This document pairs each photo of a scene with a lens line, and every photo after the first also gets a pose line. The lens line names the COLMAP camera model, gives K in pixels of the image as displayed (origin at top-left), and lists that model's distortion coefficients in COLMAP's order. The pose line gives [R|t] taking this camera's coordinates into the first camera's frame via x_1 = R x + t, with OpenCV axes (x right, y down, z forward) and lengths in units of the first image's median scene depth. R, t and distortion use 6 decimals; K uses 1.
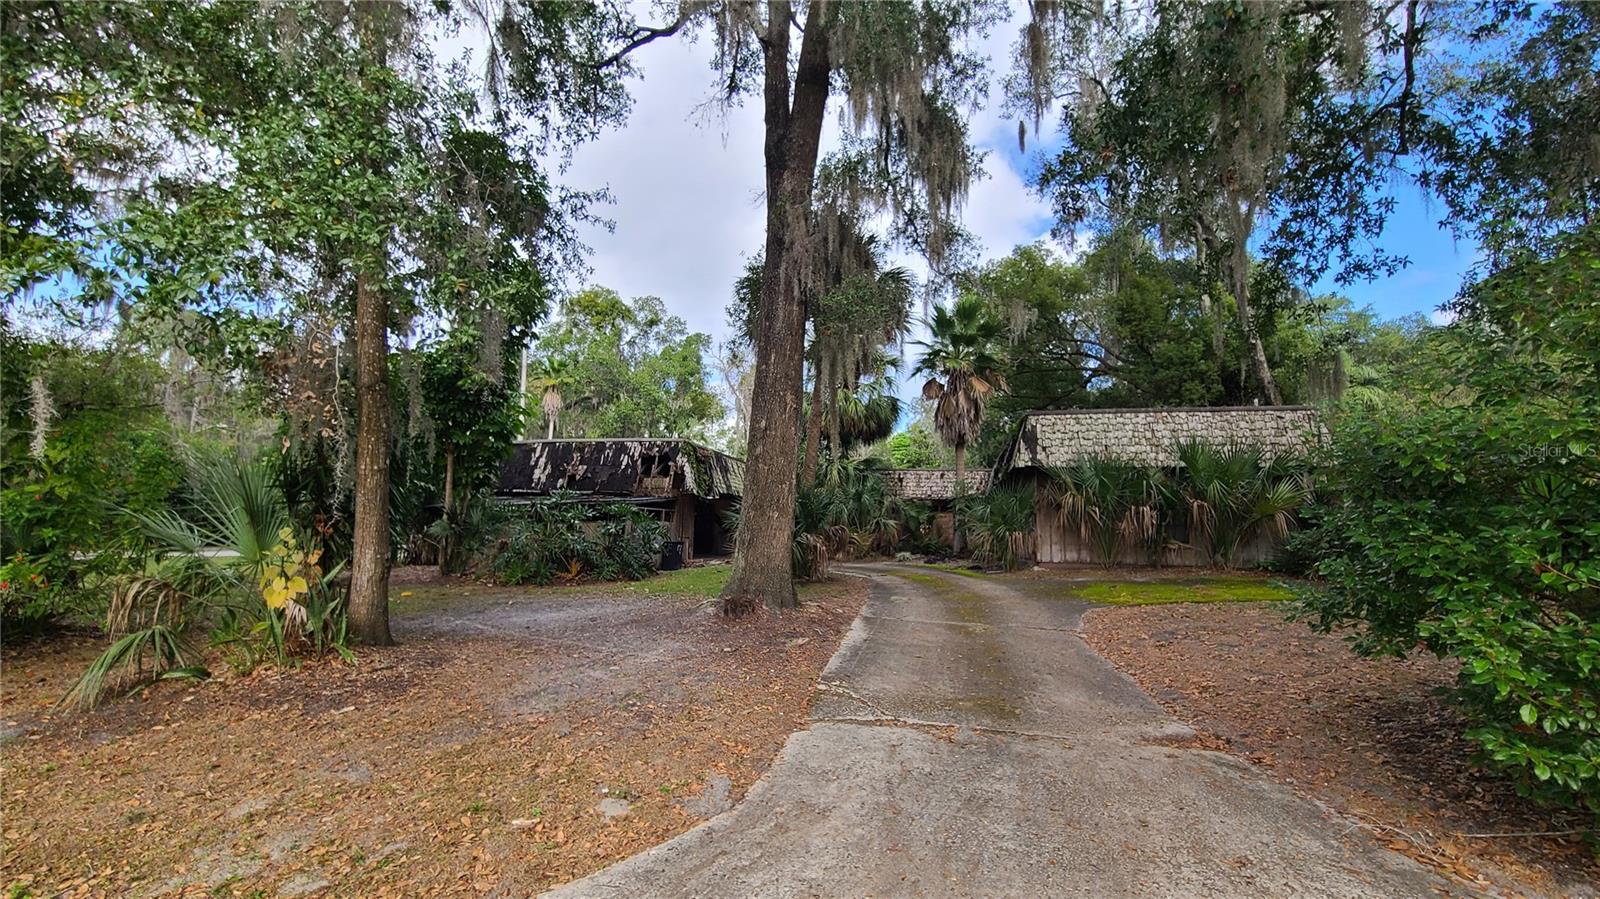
lens RADIAL K [[649.8, 0, 801.4], [0, 649.8, 457.7], [0, 0, 1]] dist [-0.004894, -0.000304]
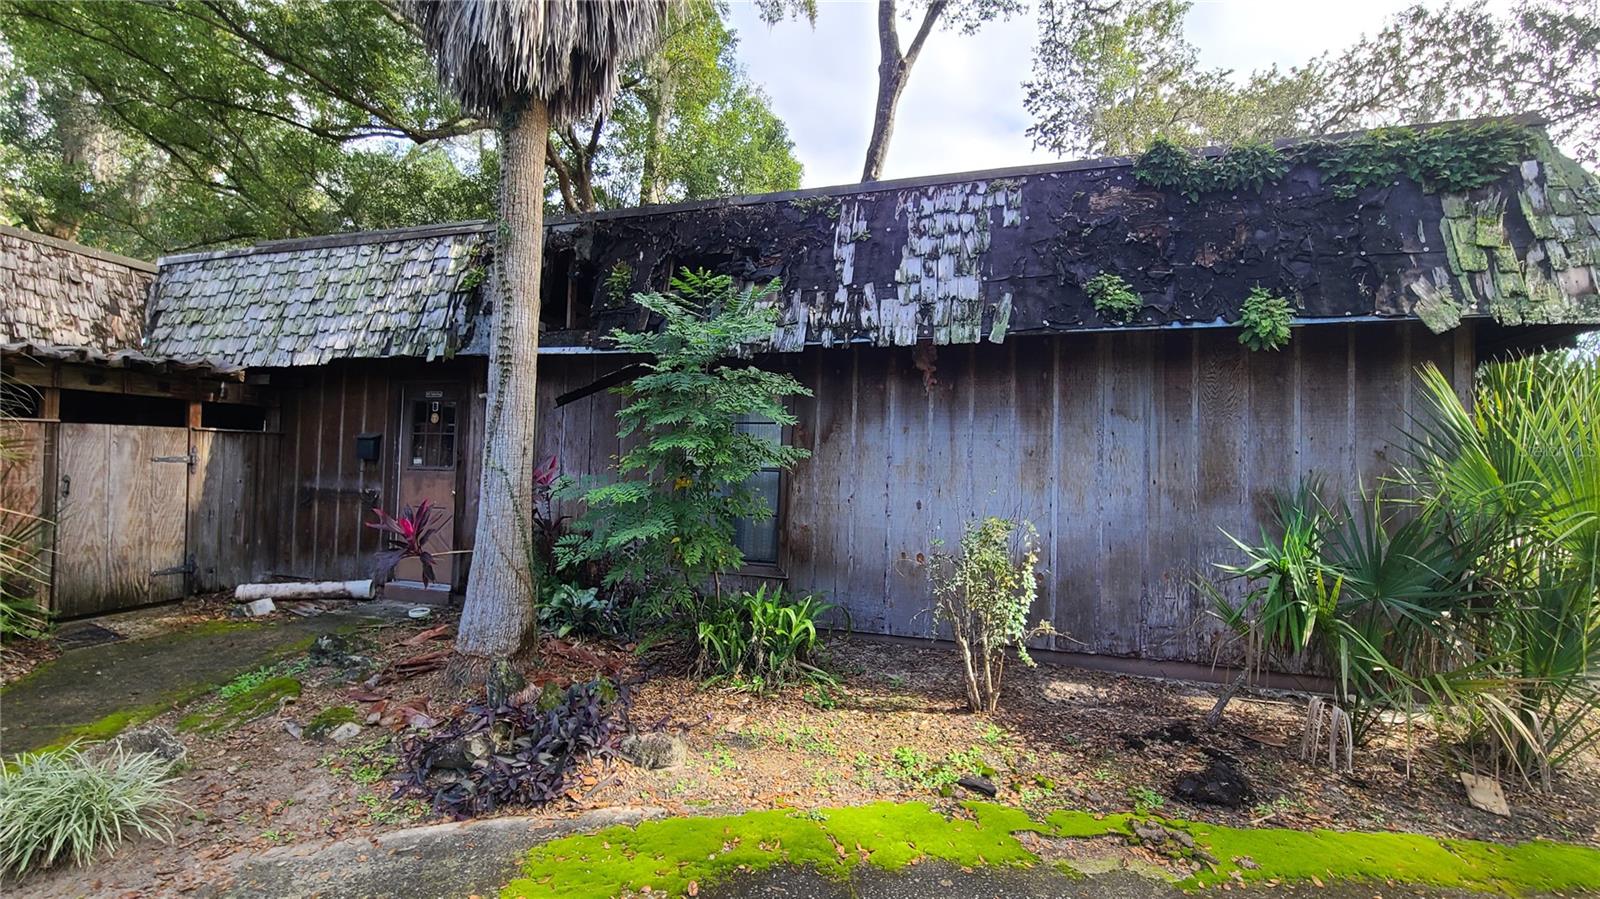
lens RADIAL K [[649.8, 0, 800.5], [0, 649.8, 456.6], [0, 0, 1]] dist [-0.004894, -0.000304]
pose [[0.063979, 0.020213, 0.997747, 0.045294], [-0.143755, 0.989554, -0.010829, 0.062425], [-0.987543, -0.142739, 0.066216, 0.739223]]
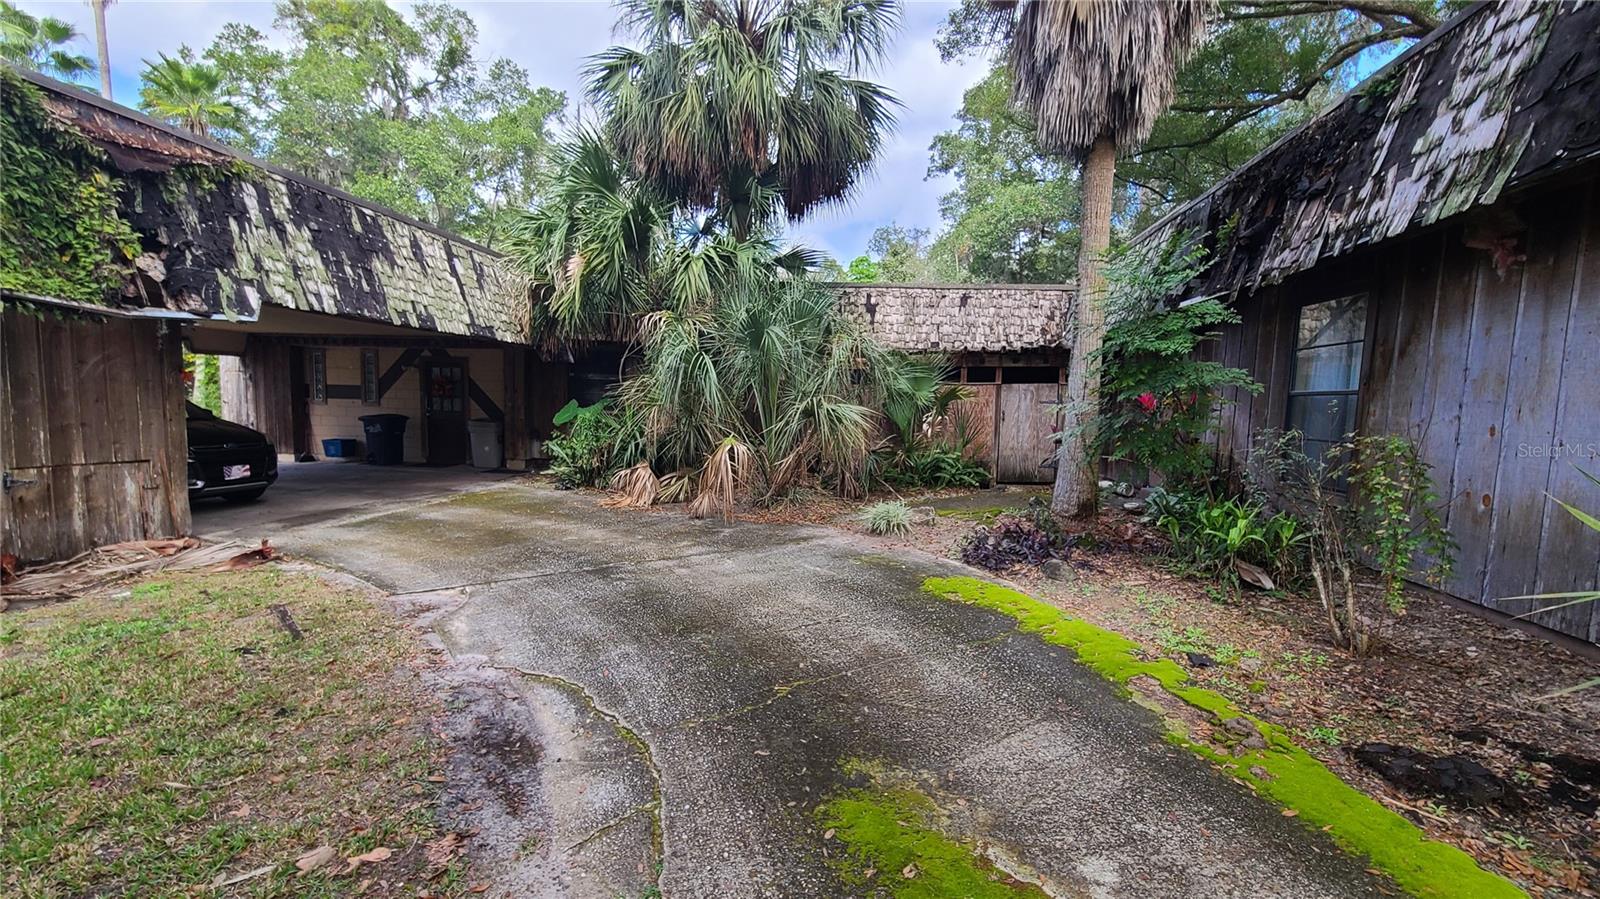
lens RADIAL K [[649.8, 0, 806.3], [0, 649.8, 455.6], [0, 0, 1]] dist [-0.004894, -0.000304]
pose [[0.996277, 0.004736, 0.086077, 0.076077], [-0.021517, 0.980547, 0.195102, 0.050328], [-0.083478, -0.196227, 0.976999, 0.587987]]
